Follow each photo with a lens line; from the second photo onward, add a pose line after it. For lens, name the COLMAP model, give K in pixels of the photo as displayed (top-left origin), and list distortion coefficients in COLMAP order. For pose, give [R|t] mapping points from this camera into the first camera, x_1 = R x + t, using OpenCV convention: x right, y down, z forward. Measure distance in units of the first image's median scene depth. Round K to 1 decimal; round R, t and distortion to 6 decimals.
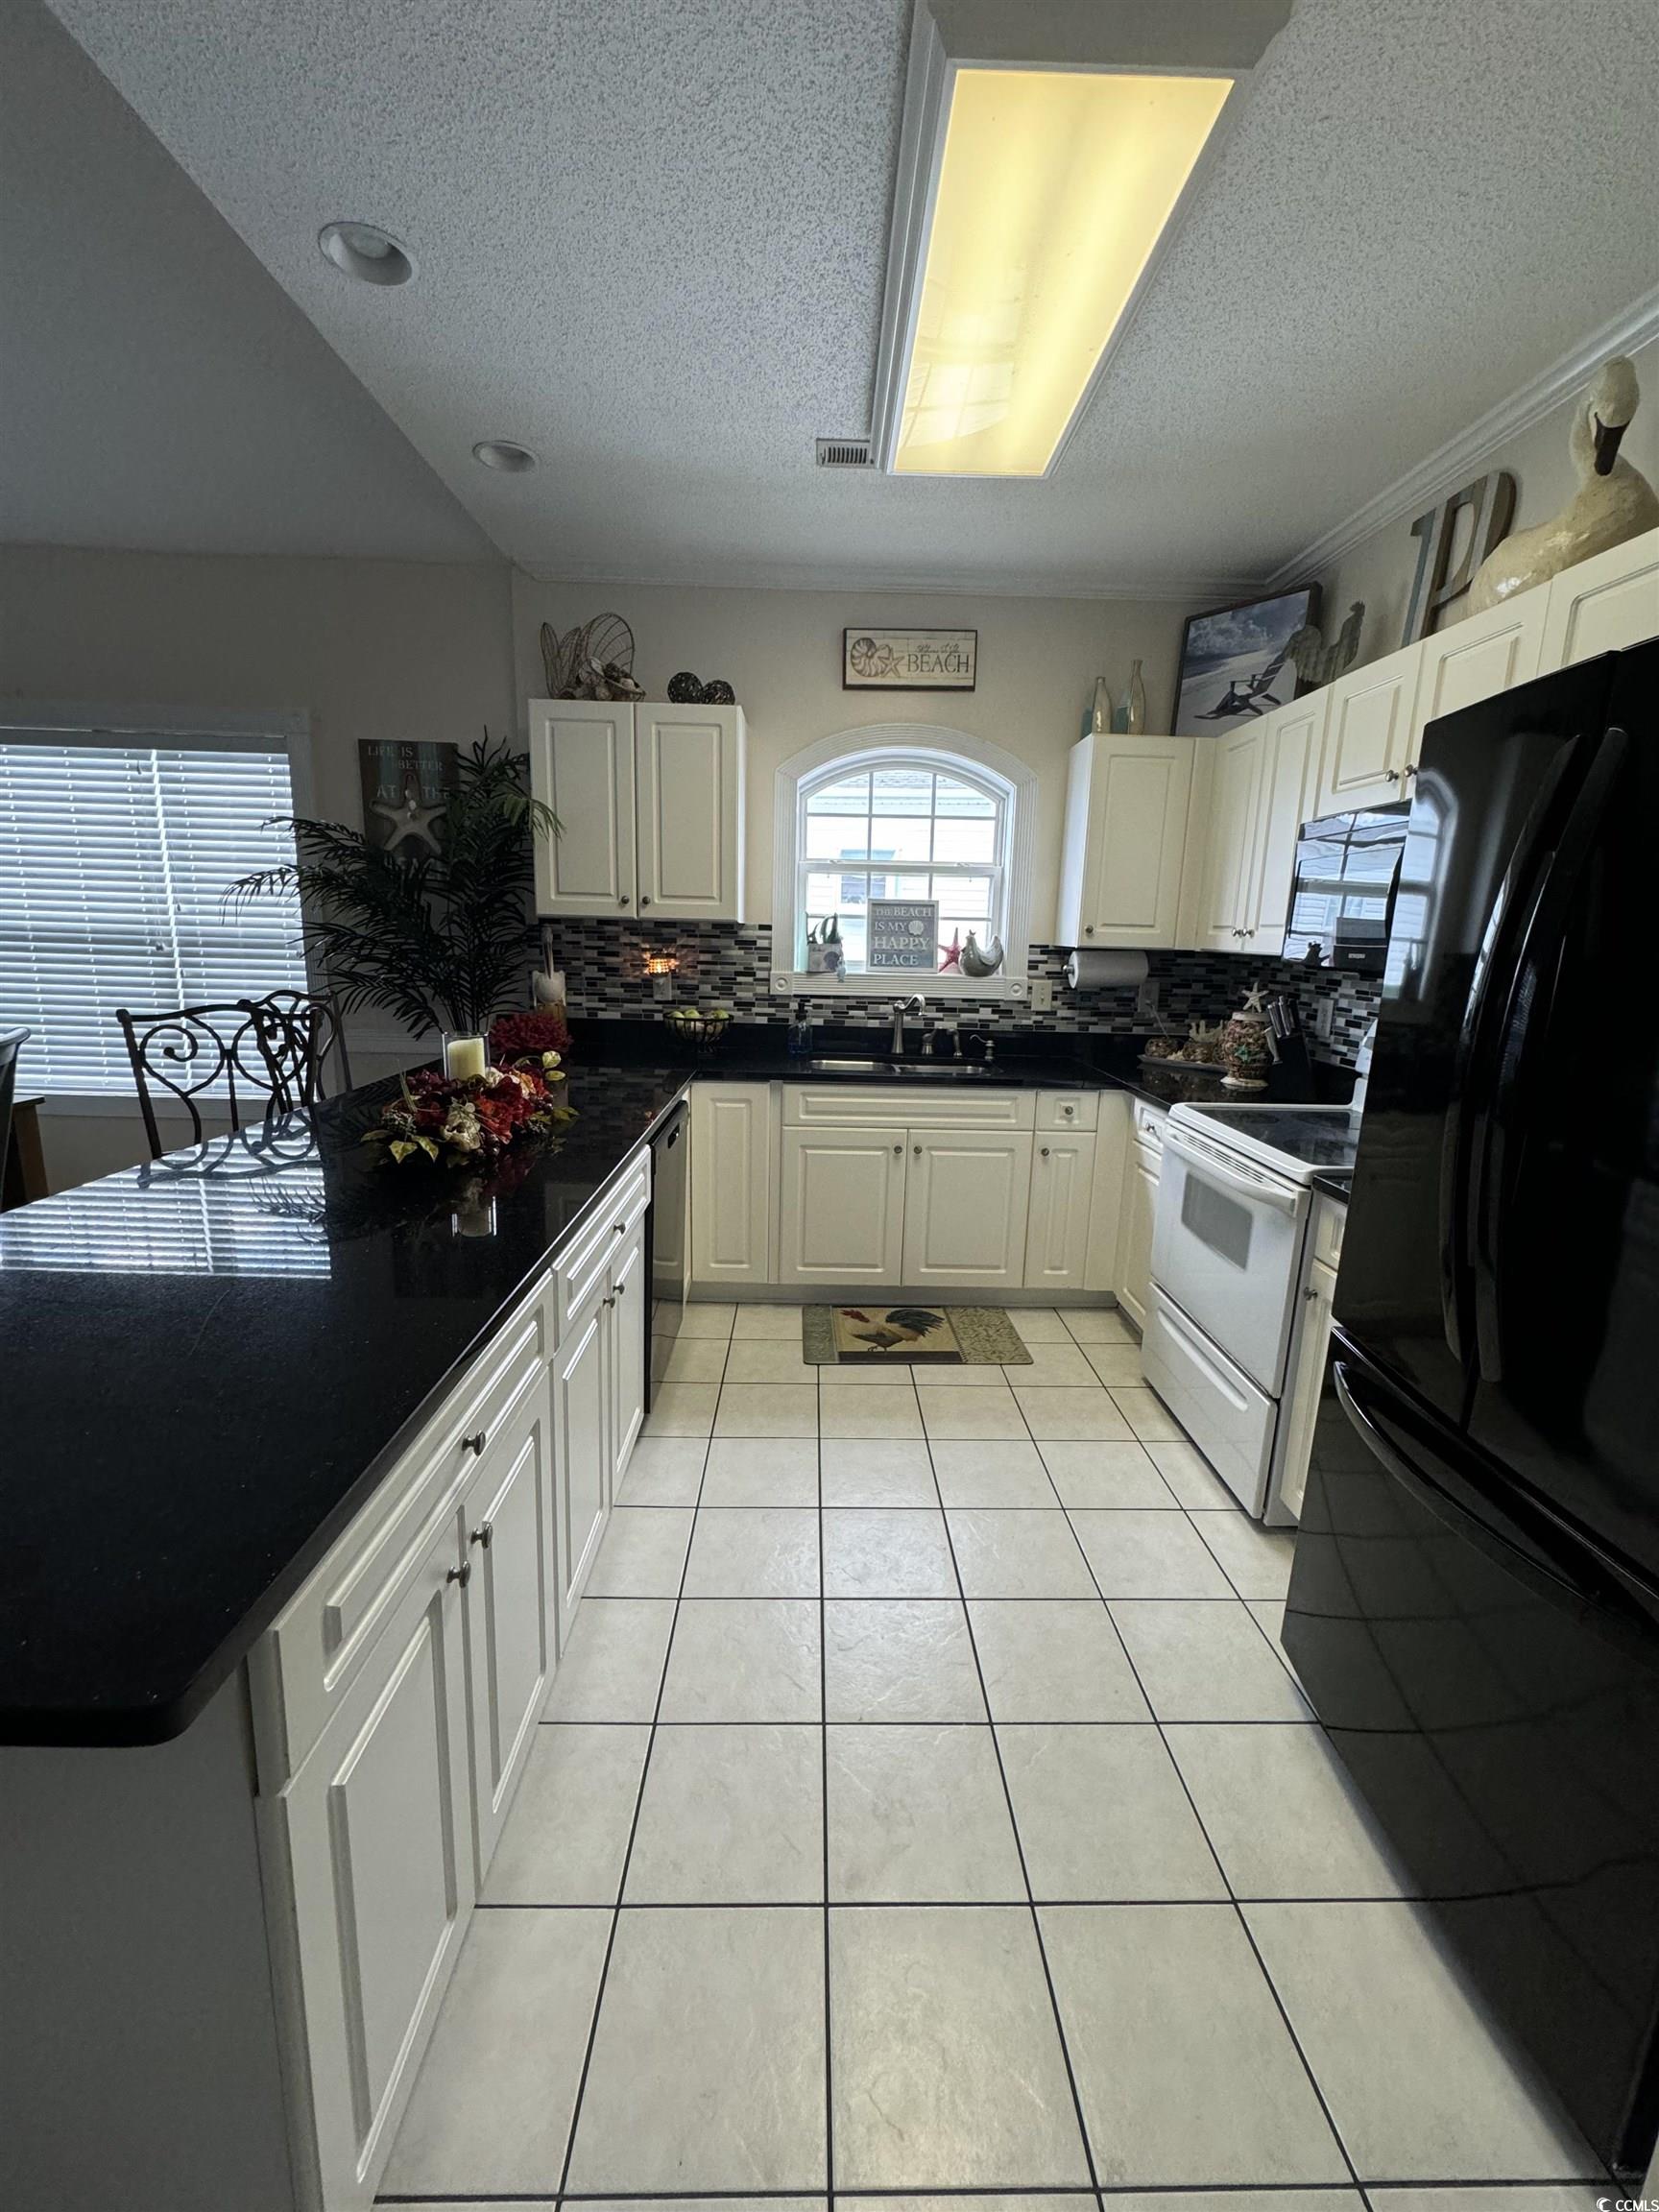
lens RADIAL K [[886.1, 0, 826.7], [0, 886.1, 1106.5], [0, 0, 1]] dist [-0.006770, 0.001794]
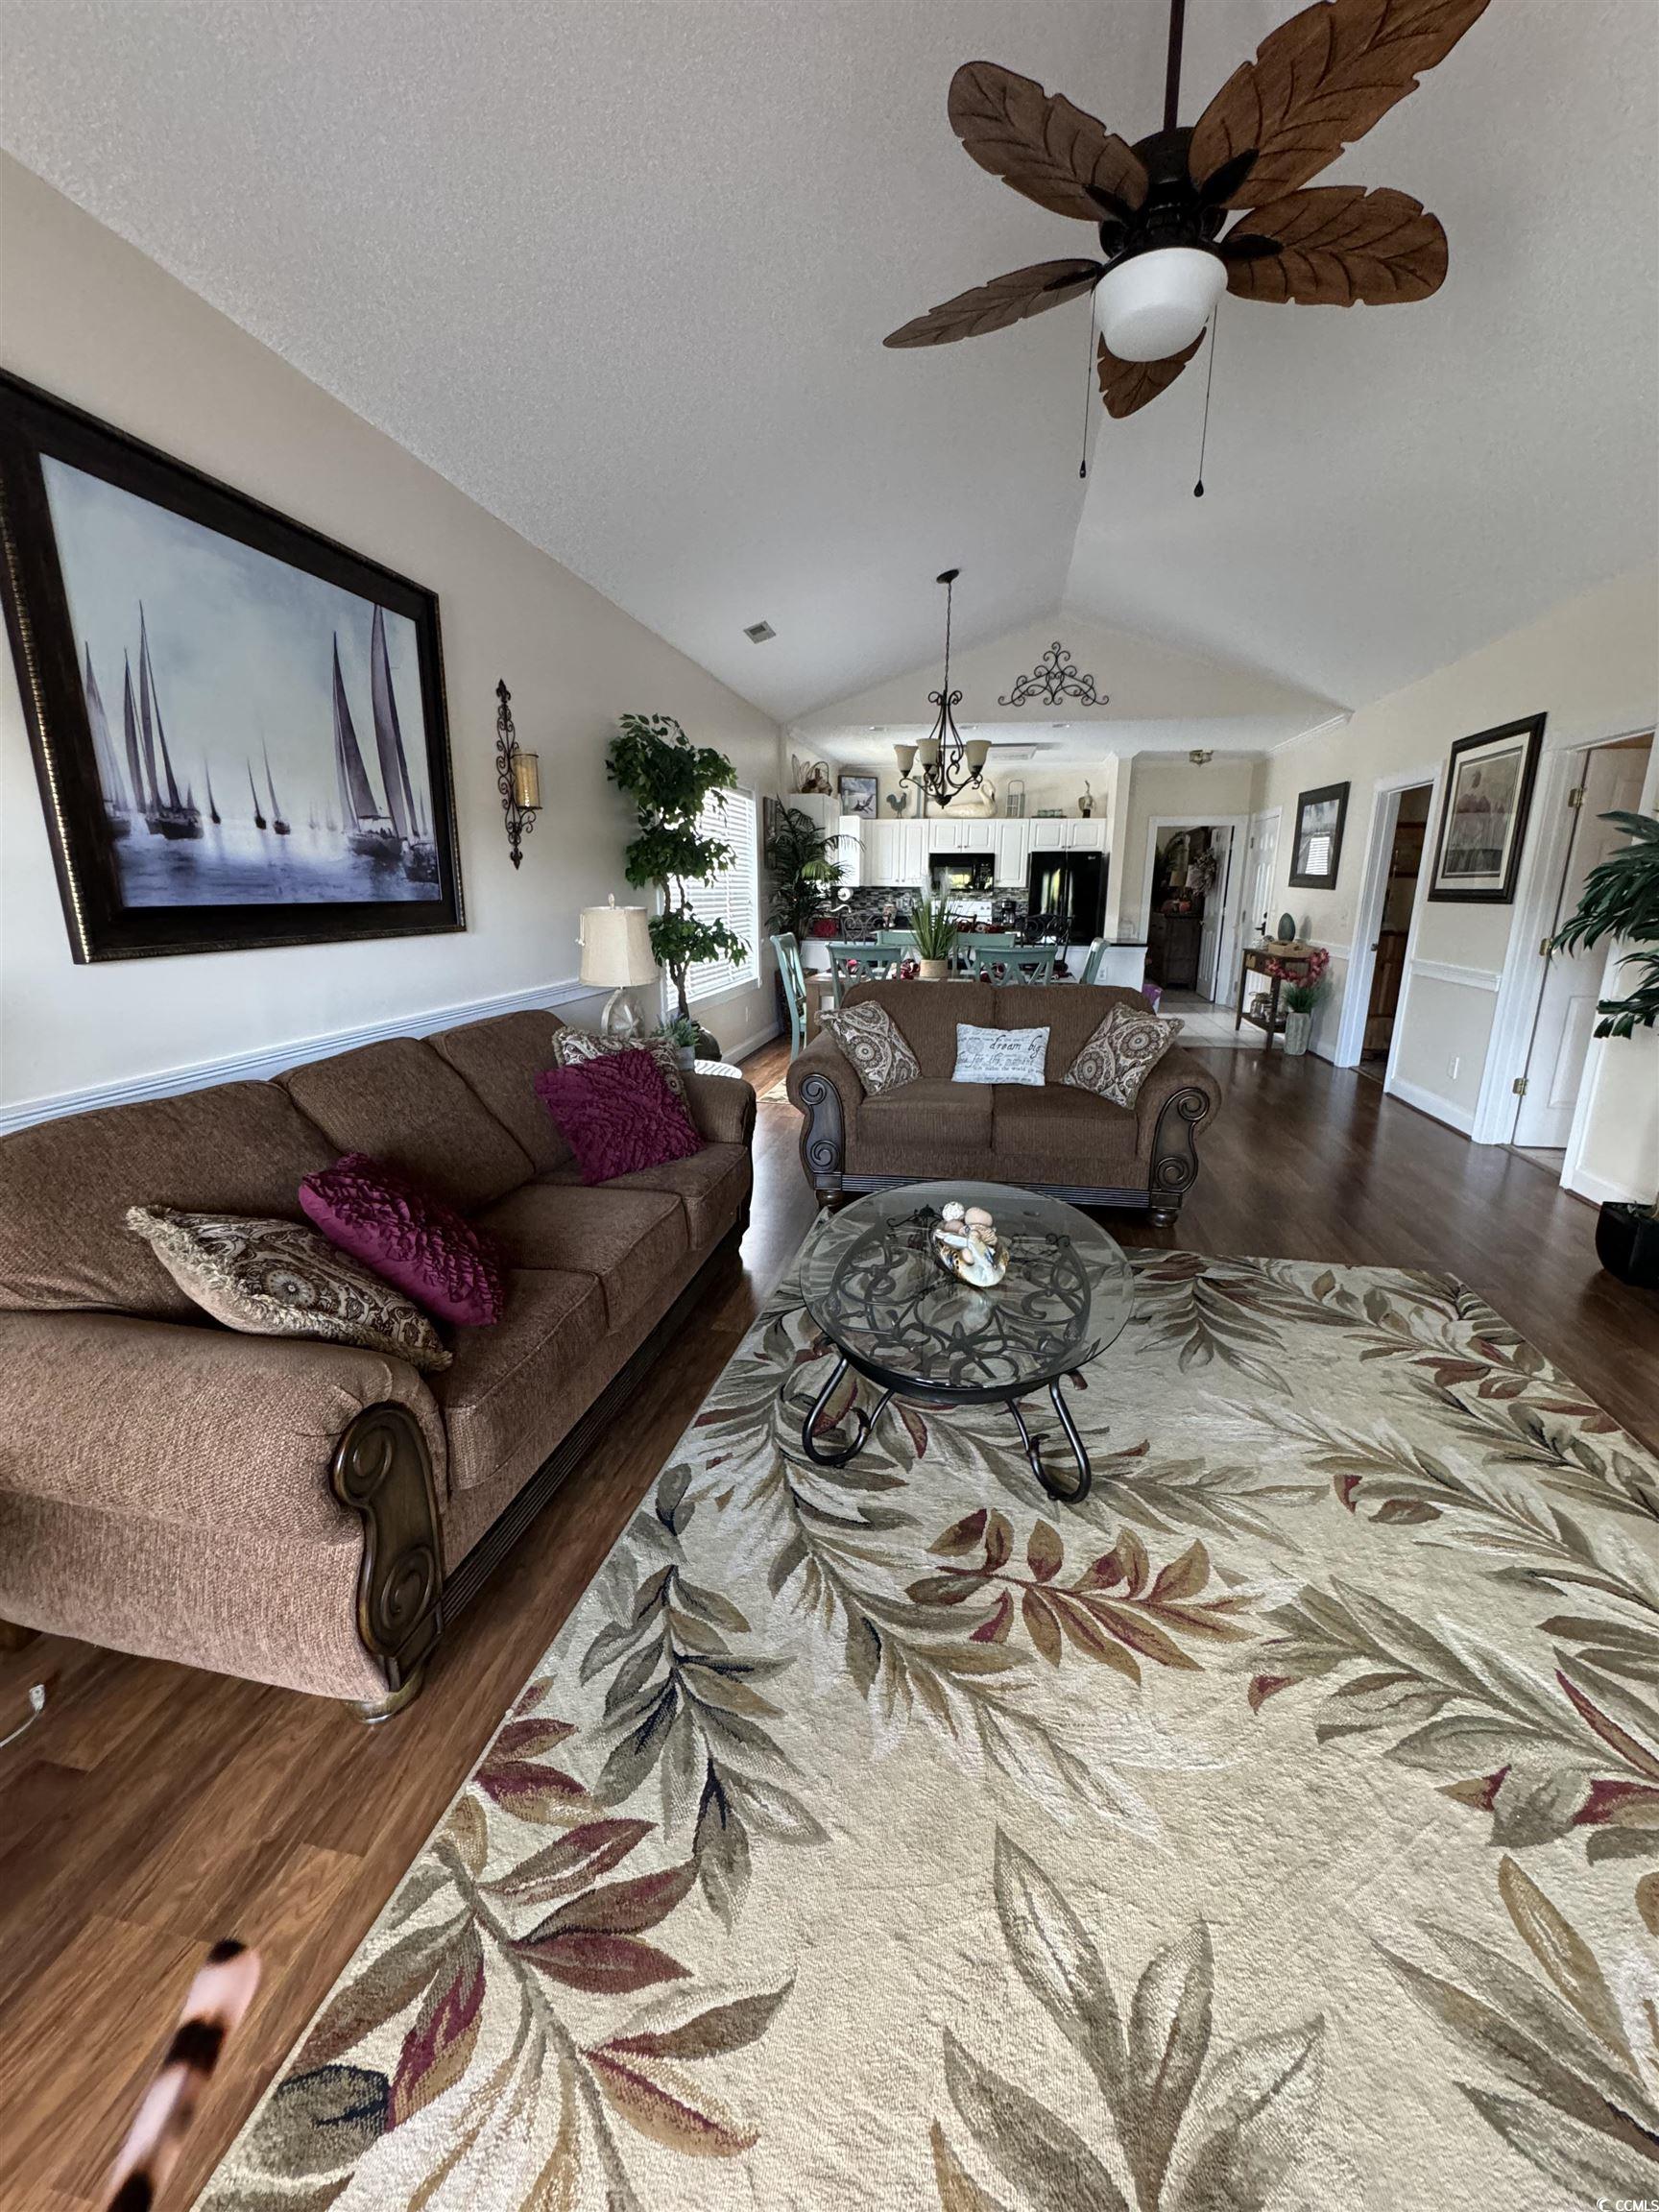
lens RADIAL K [[886.1, 0, 843.8], [0, 886.1, 1098.9], [0, 0, 1]] dist [-0.006770, 0.001794]
pose [[0.187890, -0.258031, 0.947691, -2.565577], [0.189536, 0.956264, 0.222788, -0.155167], [-0.963729, 0.137762, 0.228578, 0.421944]]
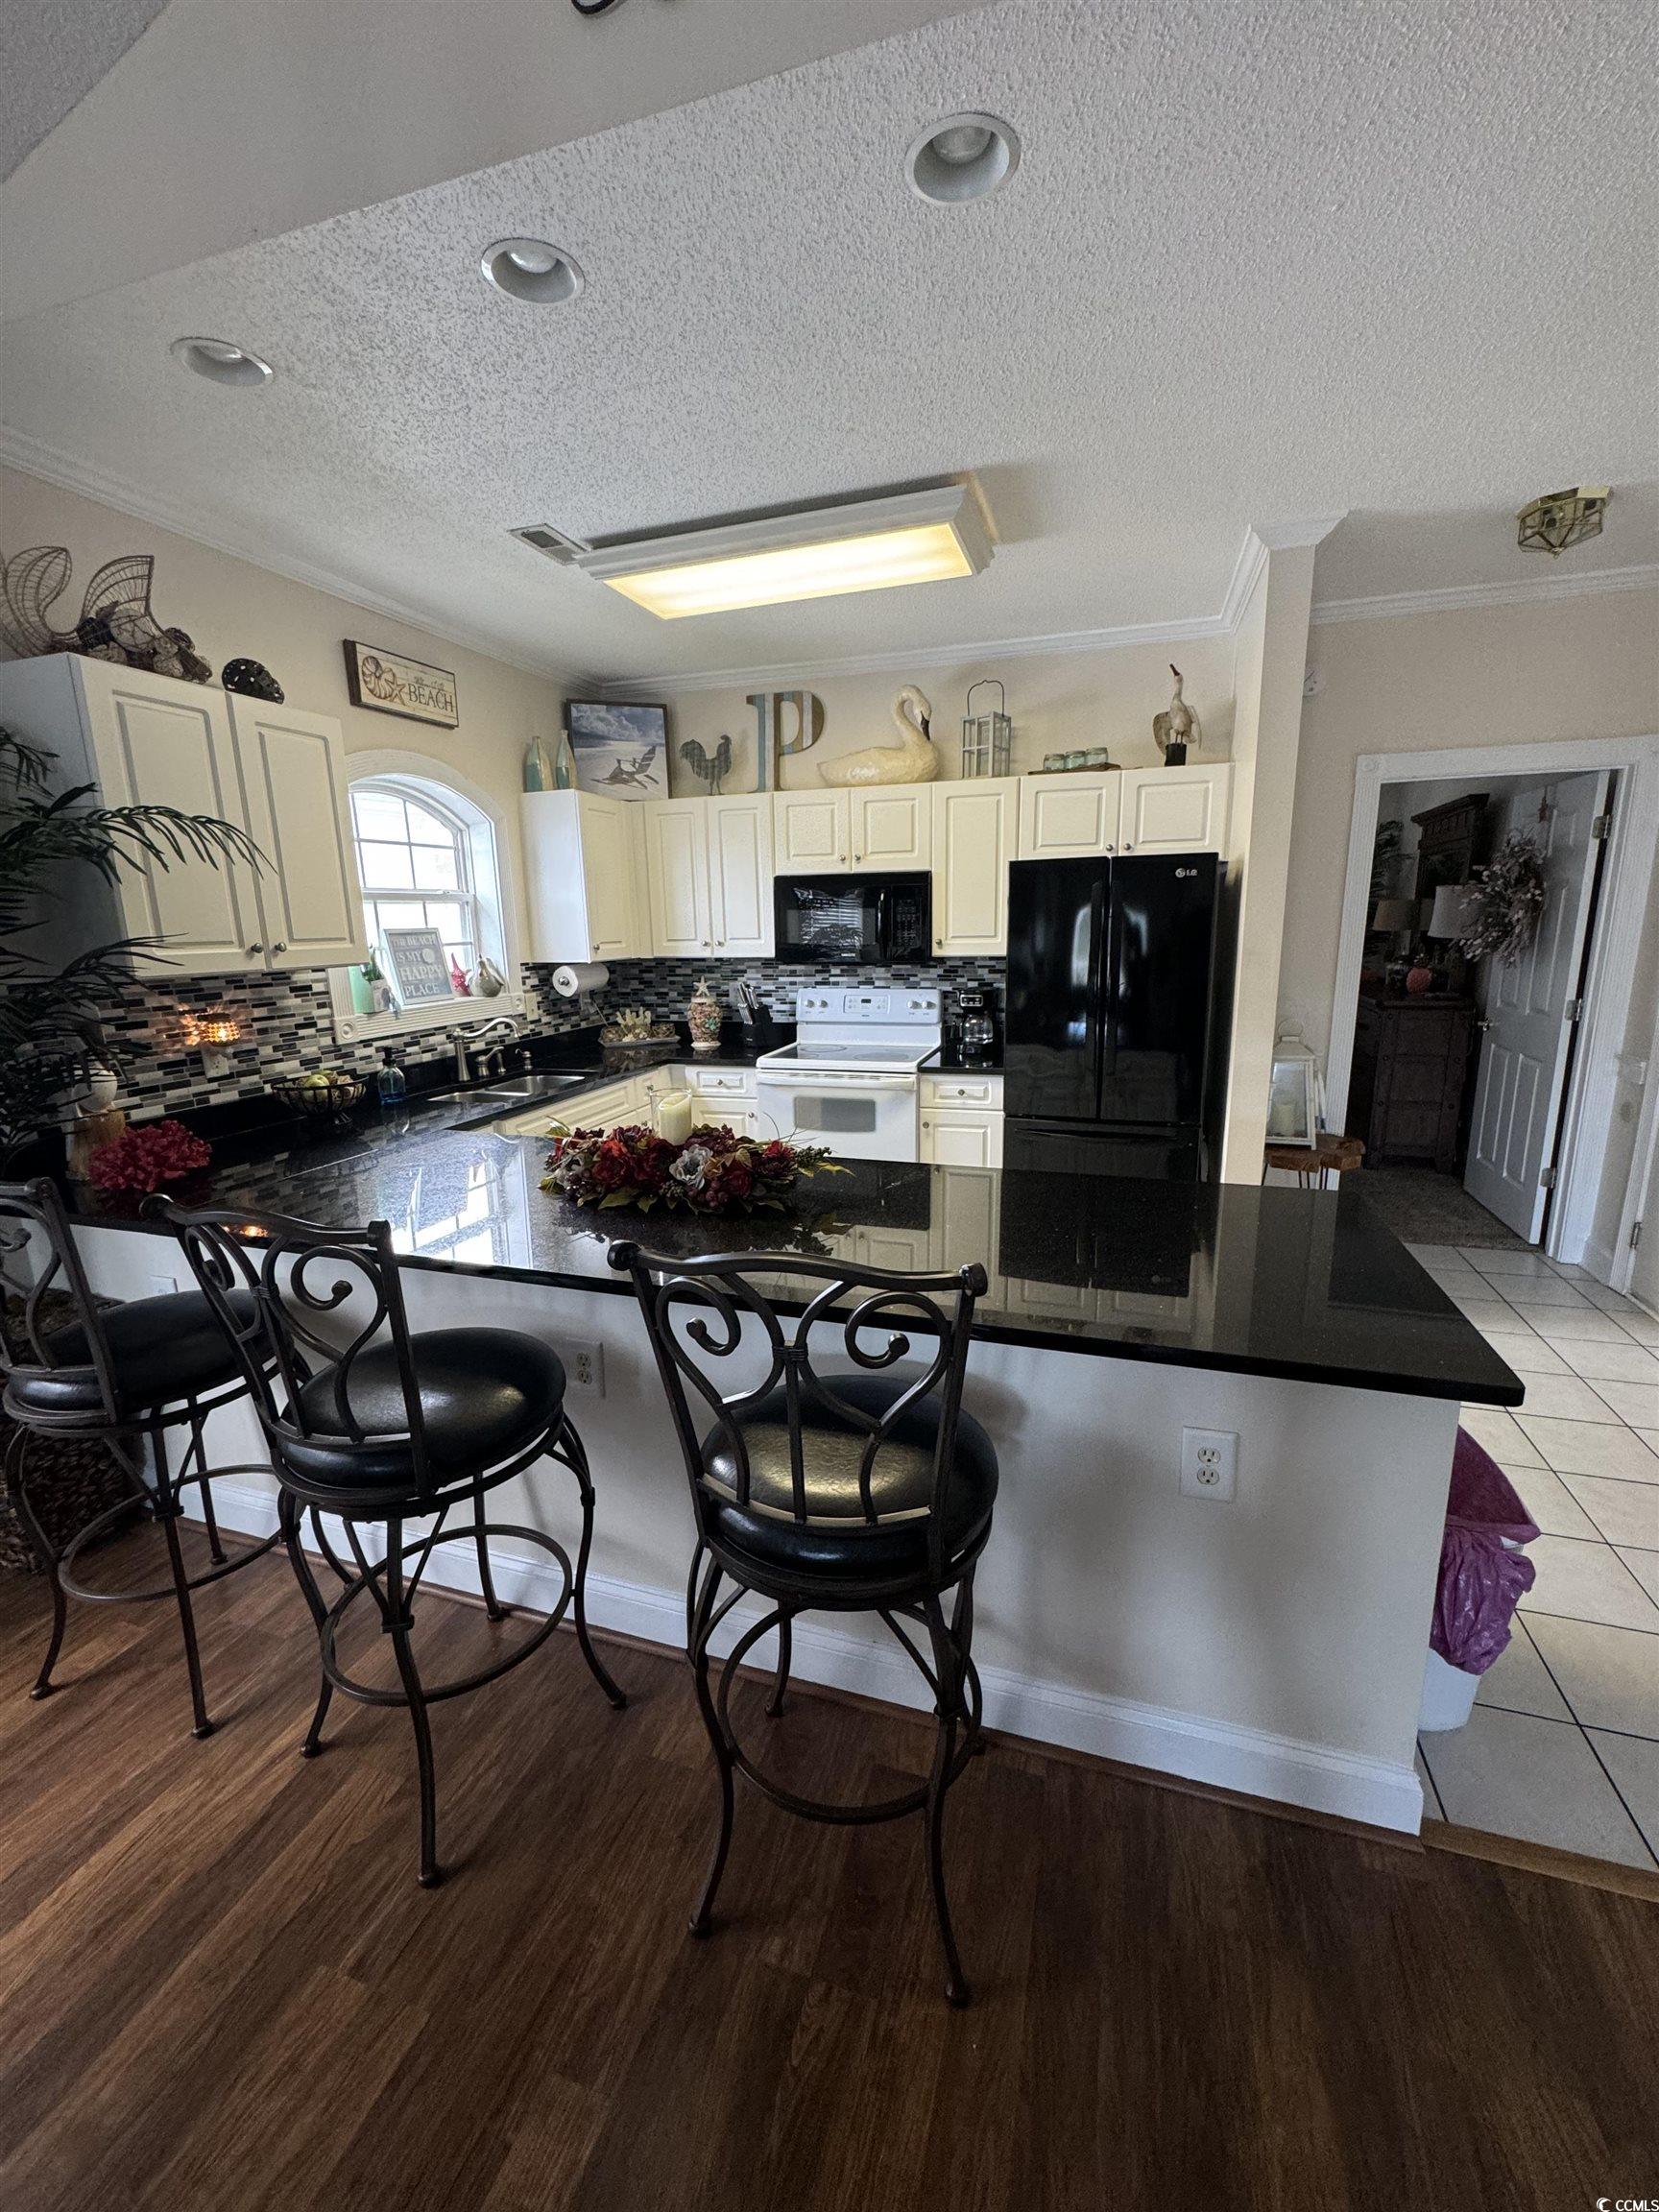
lens RADIAL K [[886.1, 0, 832.8], [0, 886.1, 1102.9], [0, 0, 1]] dist [-0.006770, 0.001794]
pose [[0.322278, -0.225776, 0.919327, -0.720565], [0.212332, 0.963638, 0.162224, -0.110296], [-0.922525, 0.142922, 0.358499, 0.255637]]
